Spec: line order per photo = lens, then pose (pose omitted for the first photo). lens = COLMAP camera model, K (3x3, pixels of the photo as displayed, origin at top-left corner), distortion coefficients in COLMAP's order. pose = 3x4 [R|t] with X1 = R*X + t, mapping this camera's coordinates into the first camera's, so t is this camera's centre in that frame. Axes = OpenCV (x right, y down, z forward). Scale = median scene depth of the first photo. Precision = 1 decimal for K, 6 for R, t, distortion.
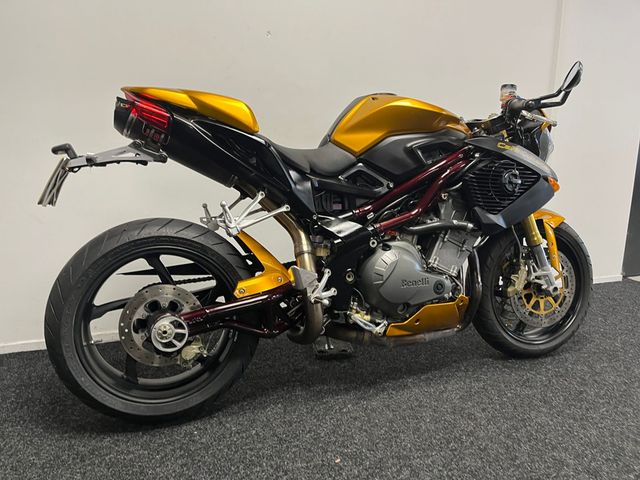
lens RADIAL K [[483.1, 0, 318.1], [0, 483.1, 243.0], [0, 0, 1]] dist [0.088347, -0.130204]
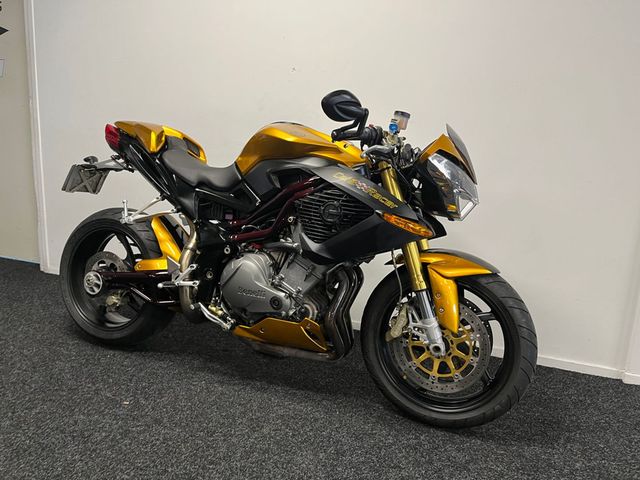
lens RADIAL K [[483.1, 0, 318.1], [0, 483.1, 243.0], [0, 0, 1]] dist [0.088347, -0.130204]
pose [[0.734762, 0.153993, -0.660614, 1.047488], [-0.174639, 0.984005, 0.035137, -0.096258], [0.655459, 0.089551, 0.749903, 0.266677]]
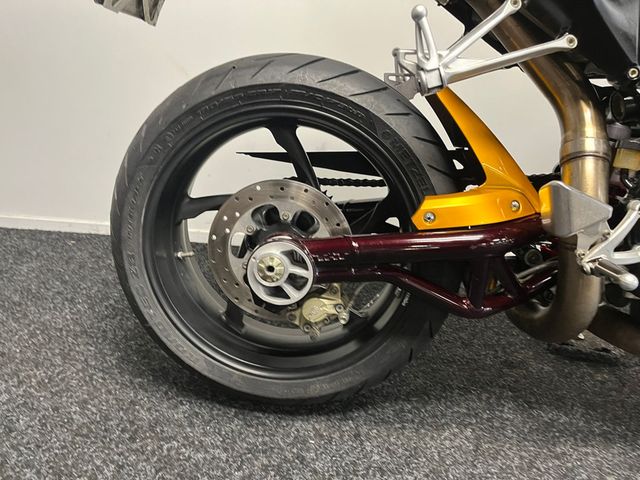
lens RADIAL K [[487.1, 0, 320.0], [0, 487.1, 240.0], [0, 0, 1]] dist [0.093586, -0.134074]
pose [[0.899437, 0.193323, -0.391969, -0.054912], [-0.123233, 0.972640, 0.196937, 0.035889], [0.419318, -0.128829, 0.898652, 0.474208]]
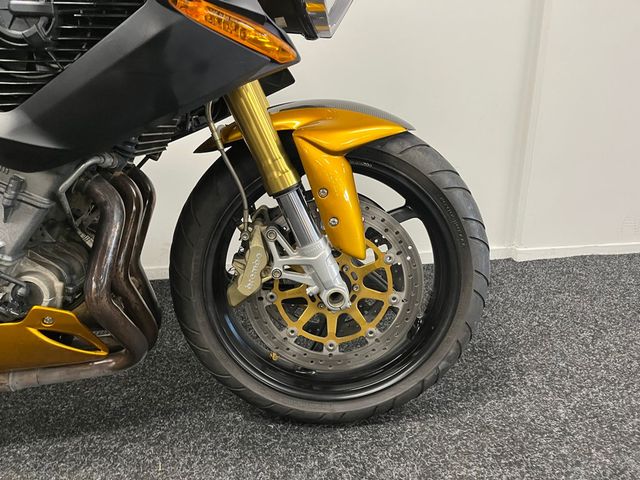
lens RADIAL K [[483.1, 0, 318.1], [0, 483.1, 243.0], [0, 0, 1]] dist [0.088347, -0.130204]
pose [[0.960671, 0.064759, -0.270032, 0.705915], [-0.019663, 0.985850, 0.166474, -0.027452], [0.276991, -0.154617, 0.948351, 0.732979]]
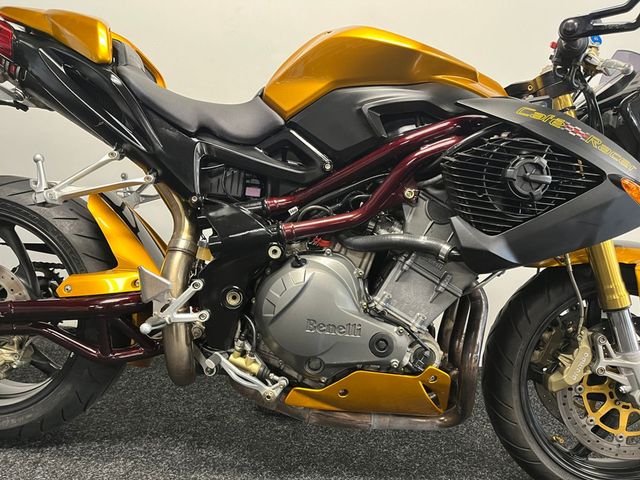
lens RADIAL K [[487.1, 0, 320.0], [0, 487.1, 240.0], [0, 0, 1]] dist [0.093586, -0.134074]
pose [[0.918067, 0.140064, -0.370856, 0.403138], [-0.155906, 0.987687, -0.012923, -0.016145], [0.364480, 0.069683, 0.928600, 0.431790]]
